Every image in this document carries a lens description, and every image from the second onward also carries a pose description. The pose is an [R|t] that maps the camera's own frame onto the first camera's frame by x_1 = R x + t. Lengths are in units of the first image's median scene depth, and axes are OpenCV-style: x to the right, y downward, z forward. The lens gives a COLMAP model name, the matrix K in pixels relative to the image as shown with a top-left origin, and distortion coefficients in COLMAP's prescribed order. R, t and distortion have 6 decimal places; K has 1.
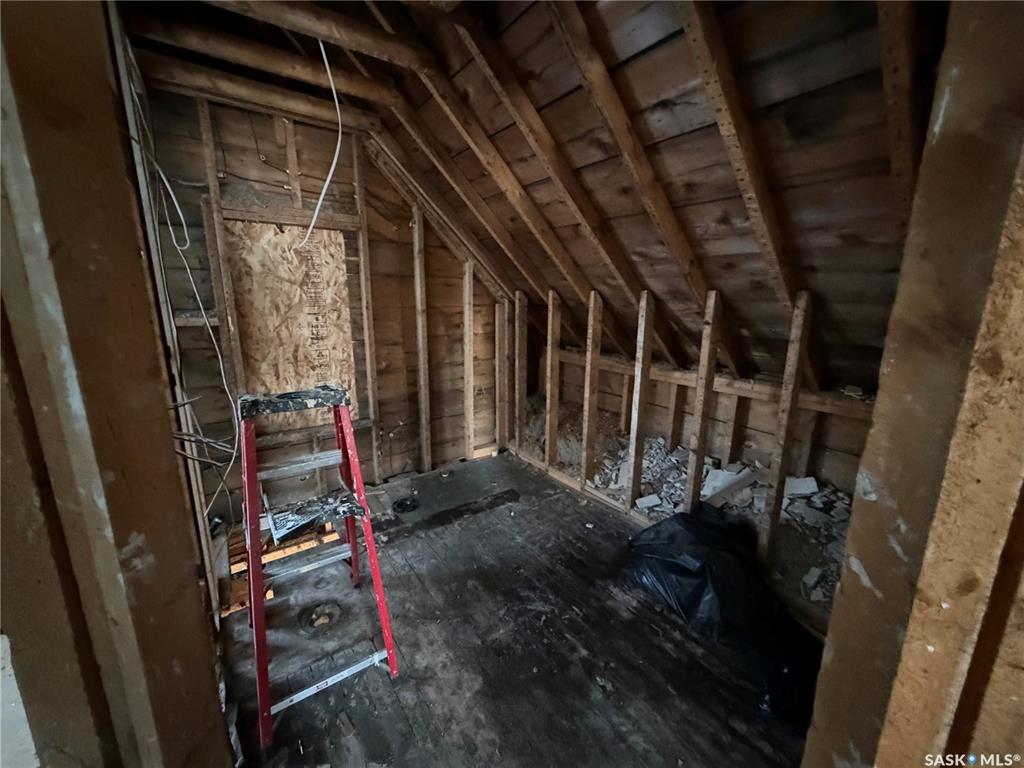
lens RADIAL K [[403.8, 0, 508.6], [0, 403.8, 384.9], [0, 0, 1]] dist [-0.000940, -0.000171]
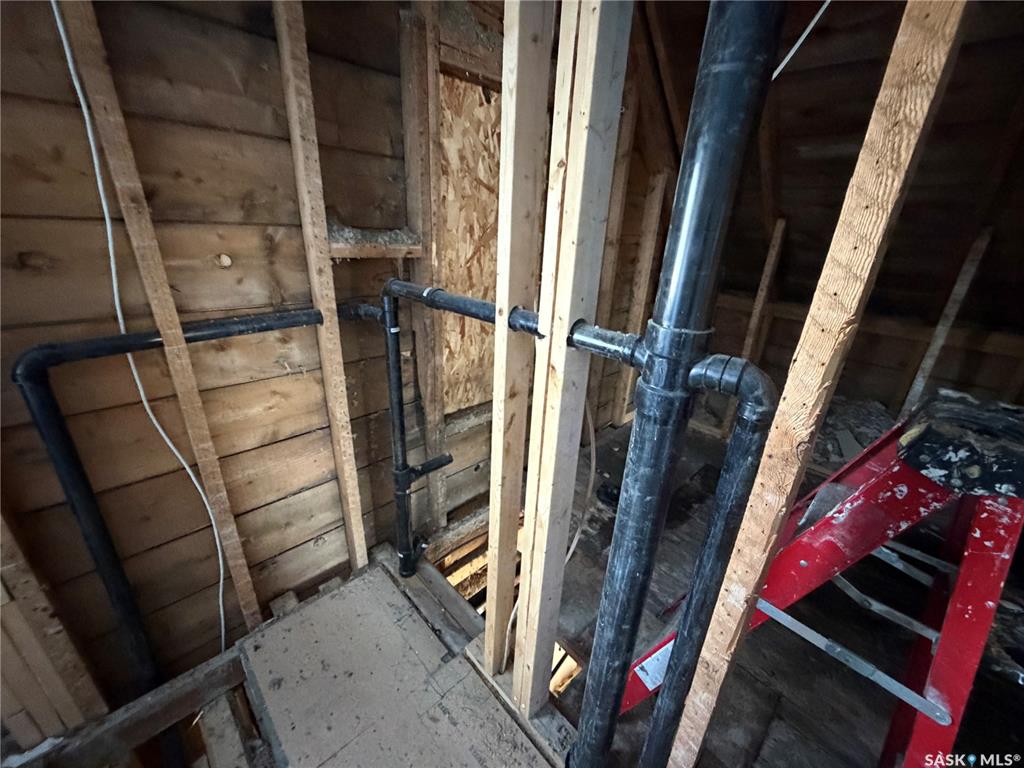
lens RADIAL K [[403.8, 0, 508.6], [0, 403.8, 384.9], [0, 0, 1]] dist [-0.000940, -0.000171]
pose [[0.988104, -0.016659, 0.152884, -0.616427], [-0.009934, 0.985126, 0.171547, -0.055774], [-0.153468, -0.171025, 0.973241, 0.309576]]
